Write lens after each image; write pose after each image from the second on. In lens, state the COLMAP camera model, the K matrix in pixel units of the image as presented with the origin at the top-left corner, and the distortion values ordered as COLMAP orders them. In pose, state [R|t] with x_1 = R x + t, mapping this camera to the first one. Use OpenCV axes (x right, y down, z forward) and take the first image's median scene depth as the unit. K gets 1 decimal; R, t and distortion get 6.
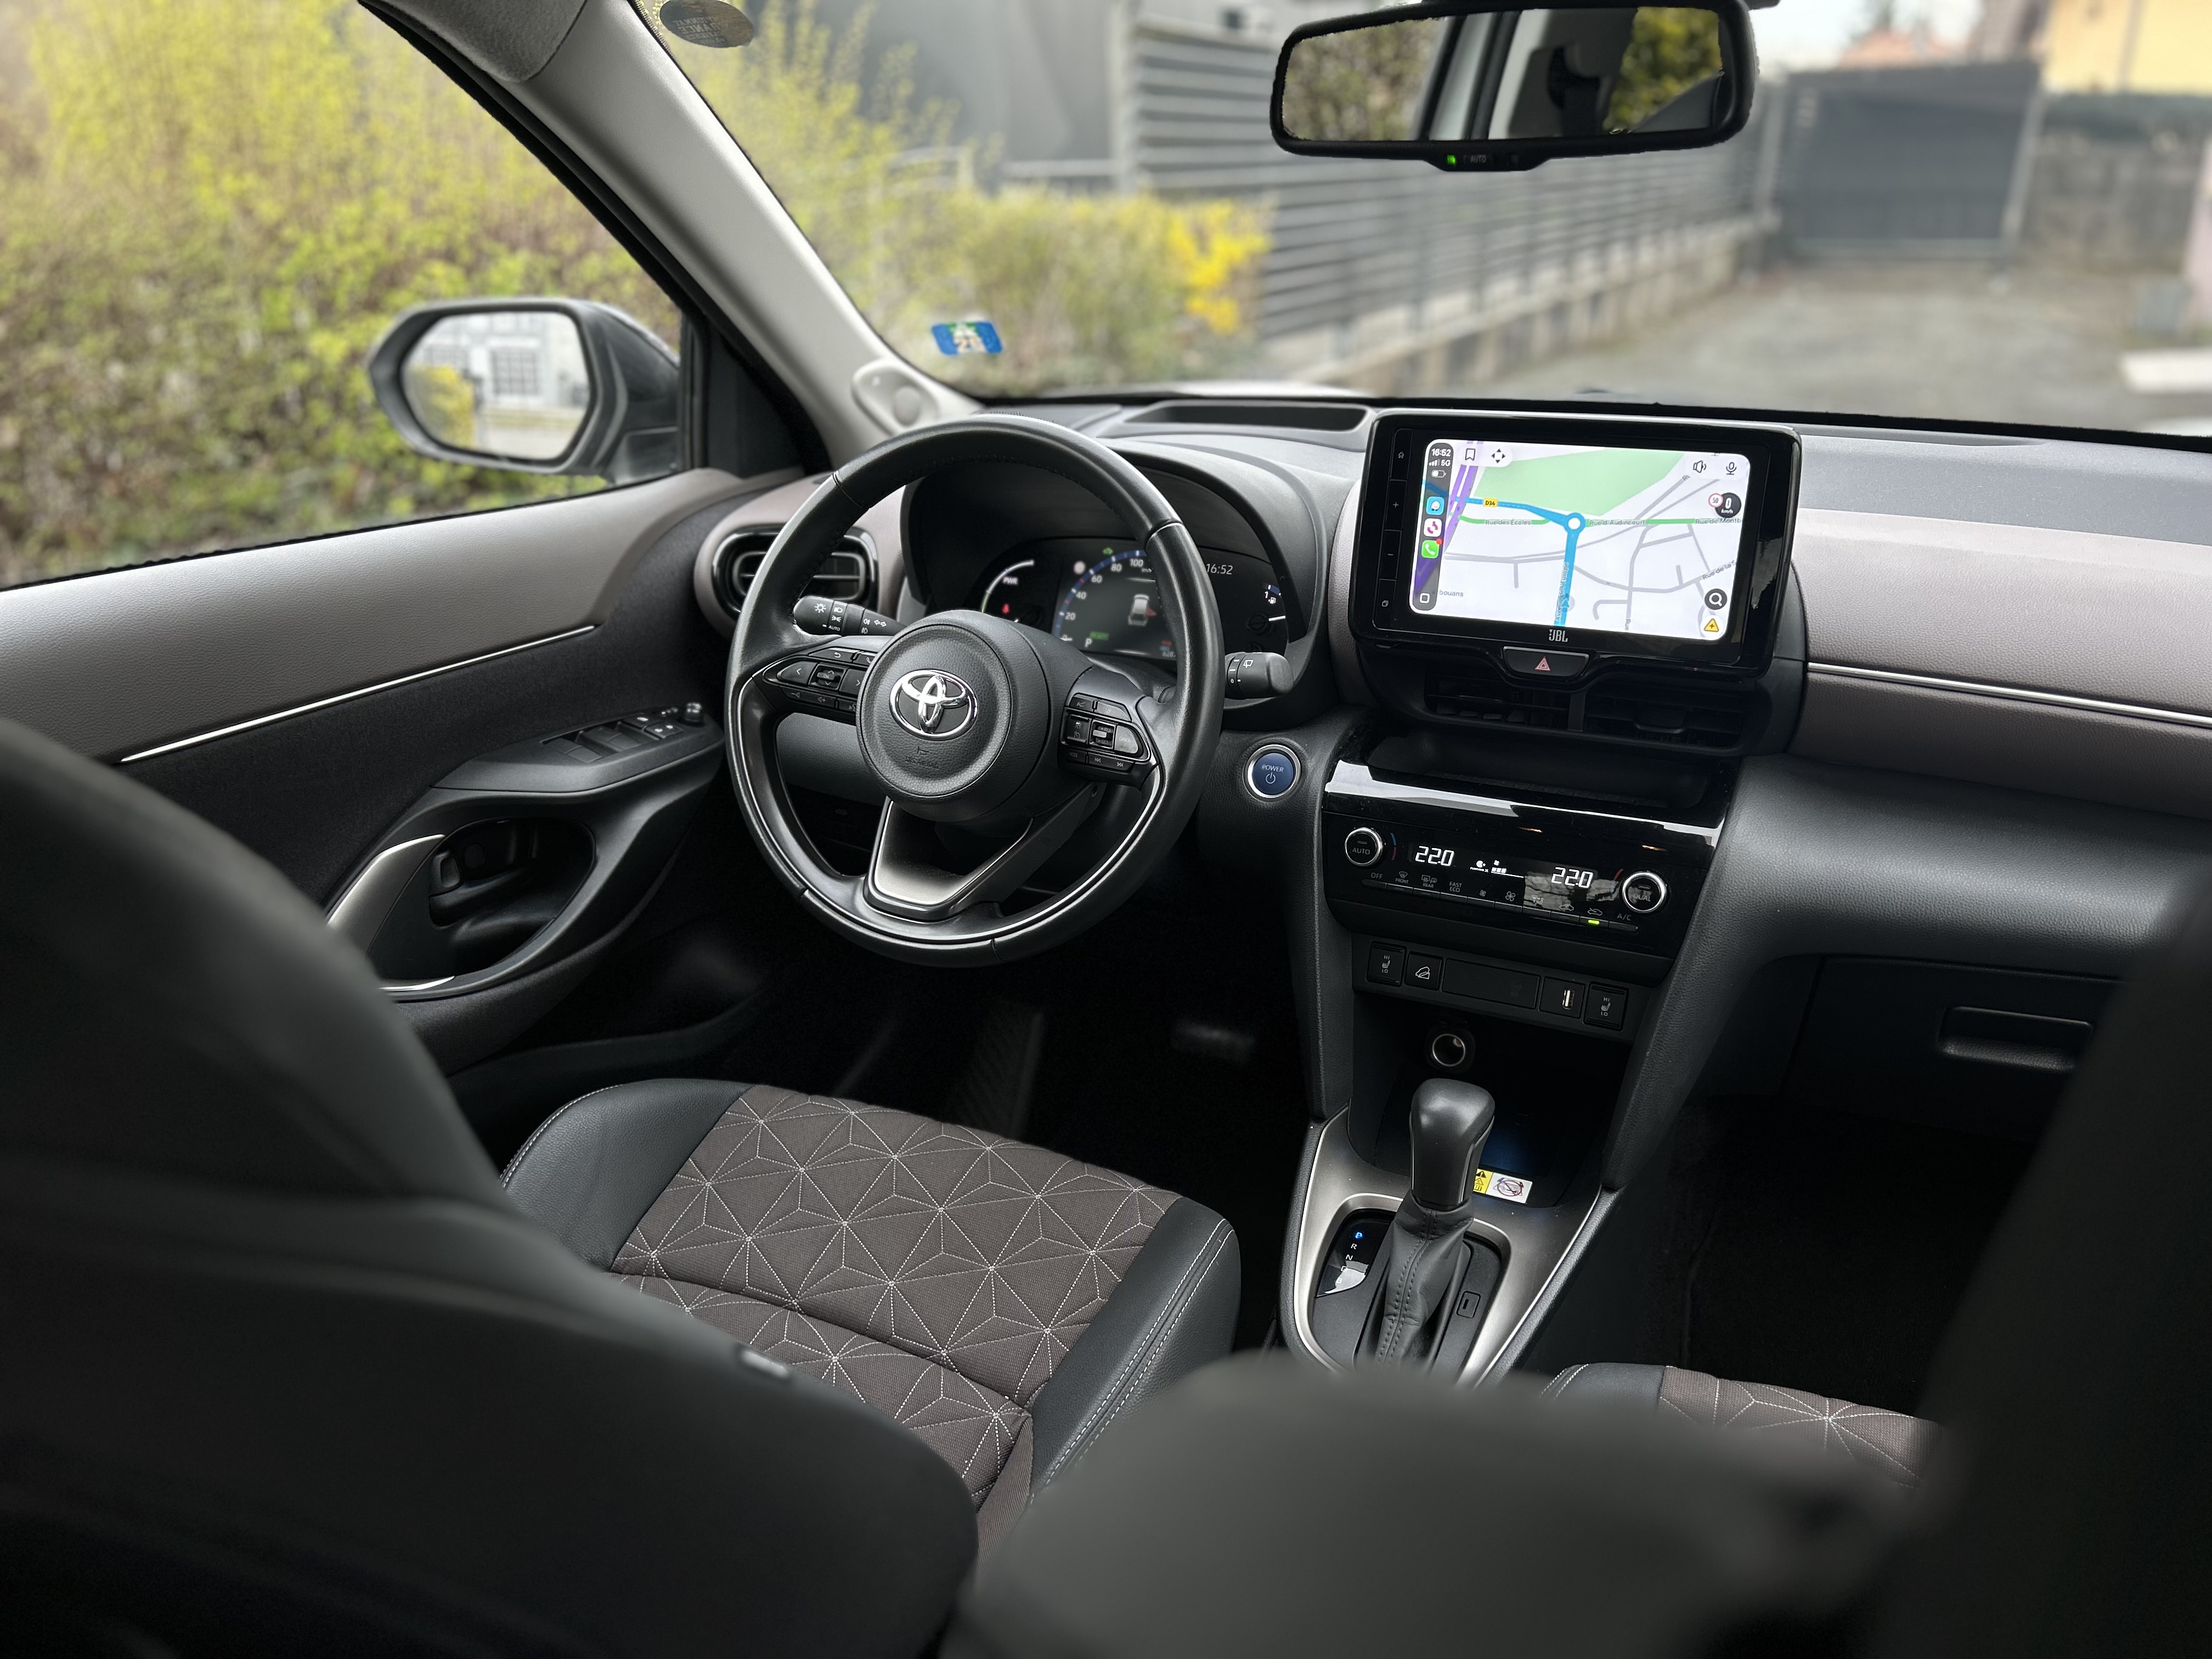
lens RADIAL K [[1667.1, 0, 1093.3], [0, 1667.1, 853.0], [0, 0, 1]] dist [0.067446, -0.101151]
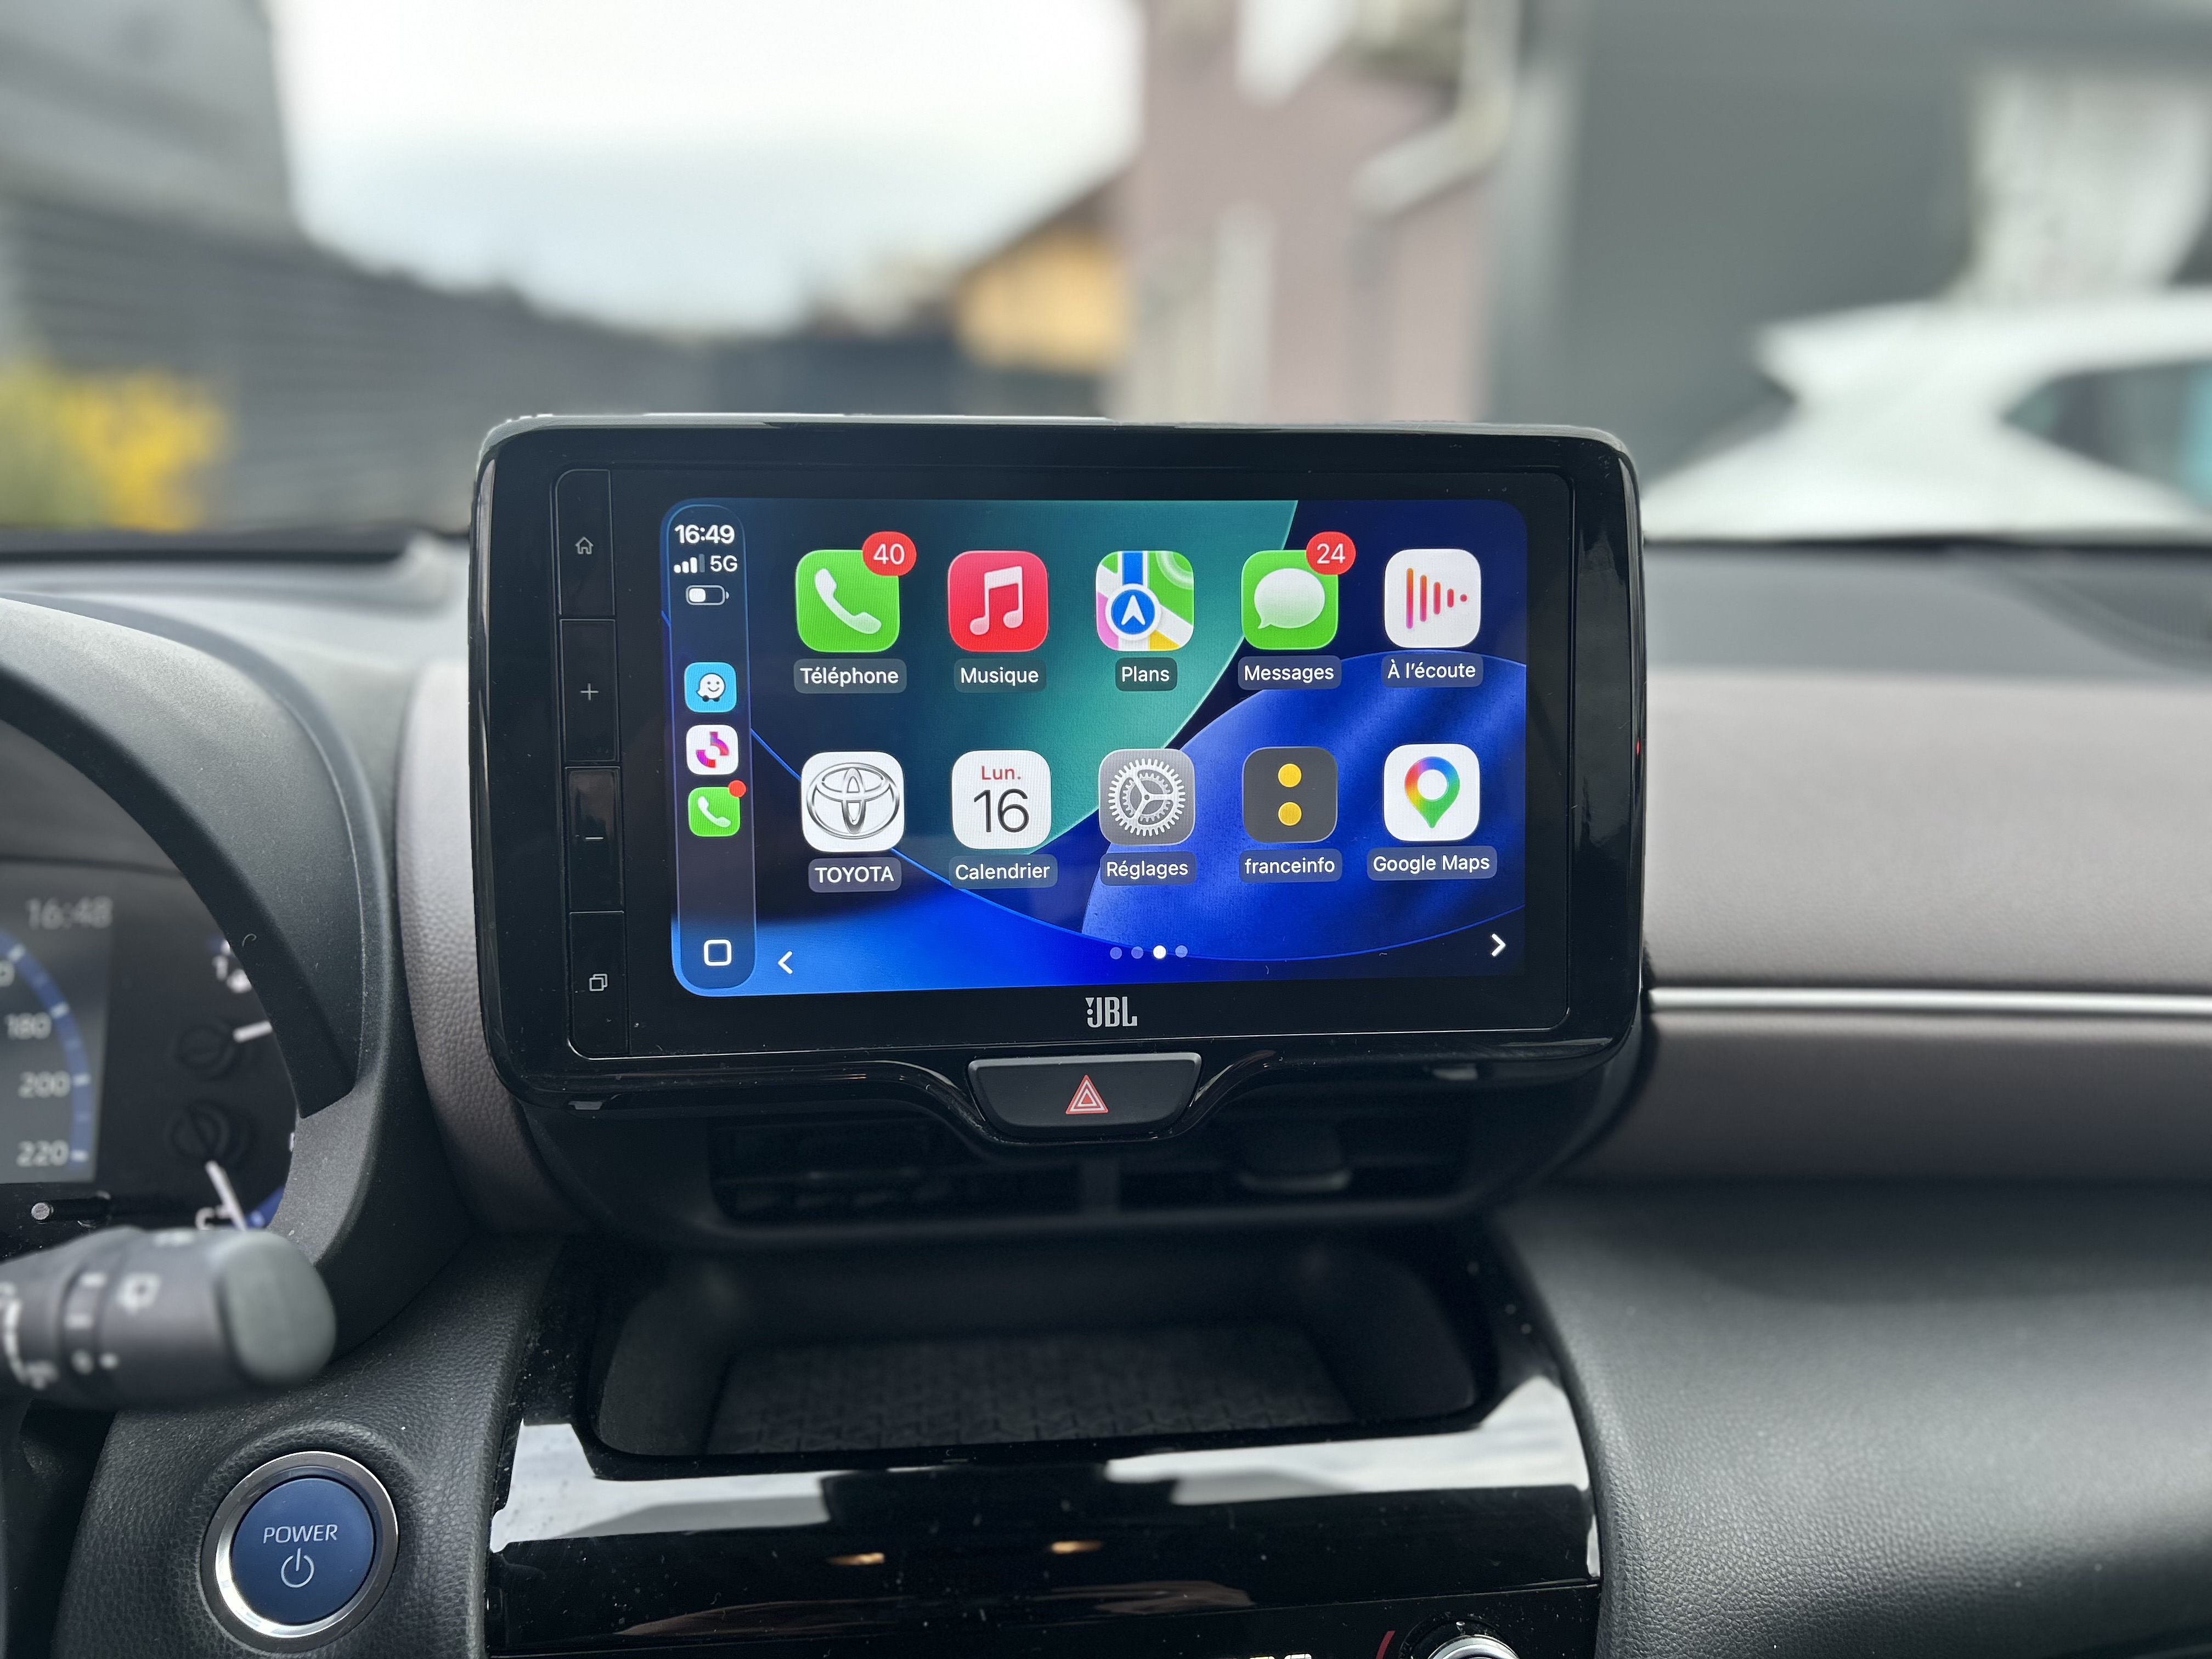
lens RADIAL K [[1667.1, 0, 1105.0], [0, 1667.1, 846.5], [0, 0, 1]] dist [0.067446, -0.101151]
pose [[0.845349, -0.108161, 0.523150, 0.088913], [0.183468, 0.978506, -0.094157, -0.127086], [-0.501721, 0.175577, 0.847024, 0.669077]]
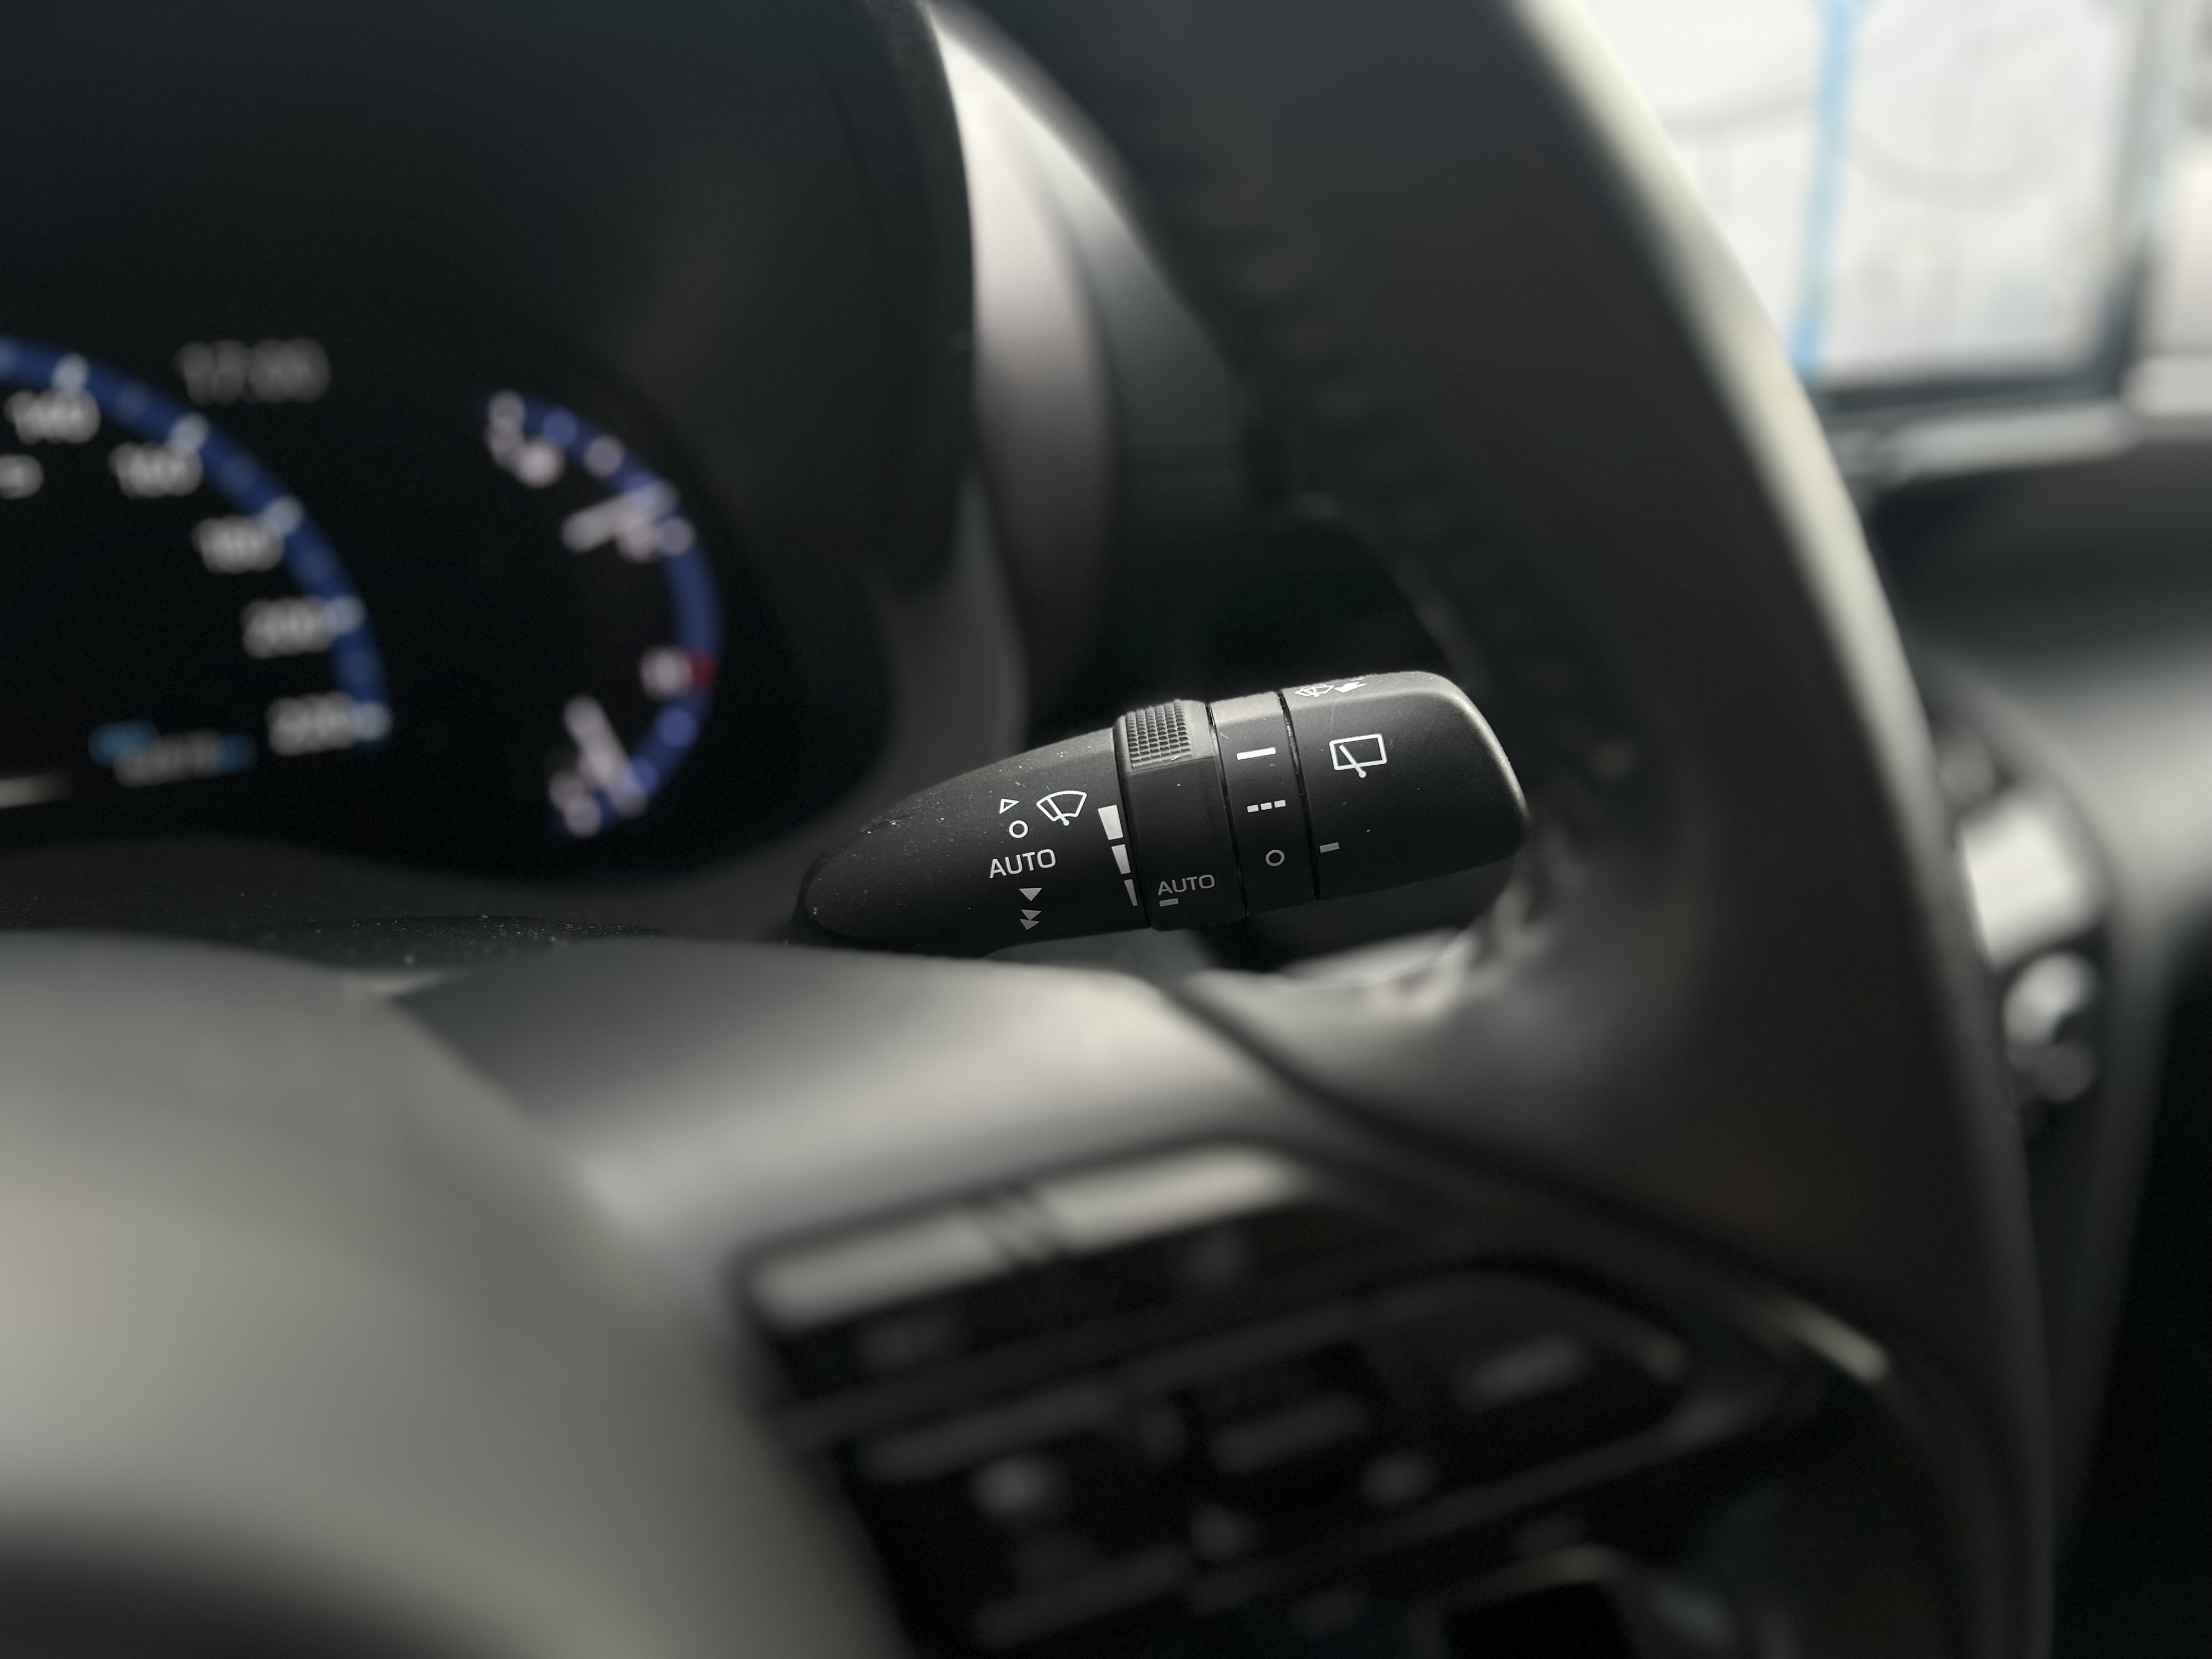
lens RADIAL K [[1667.1, 0, 1095.8], [0, 1667.1, 847.1], [0, 0, 1]] dist [0.067446, -0.101151]
pose [[0.562766, -0.335215, 0.755596, -0.076437], [0.249552, 0.940331, 0.231306, -0.153731], [-0.788047, 0.058390, 0.612840, 0.885767]]
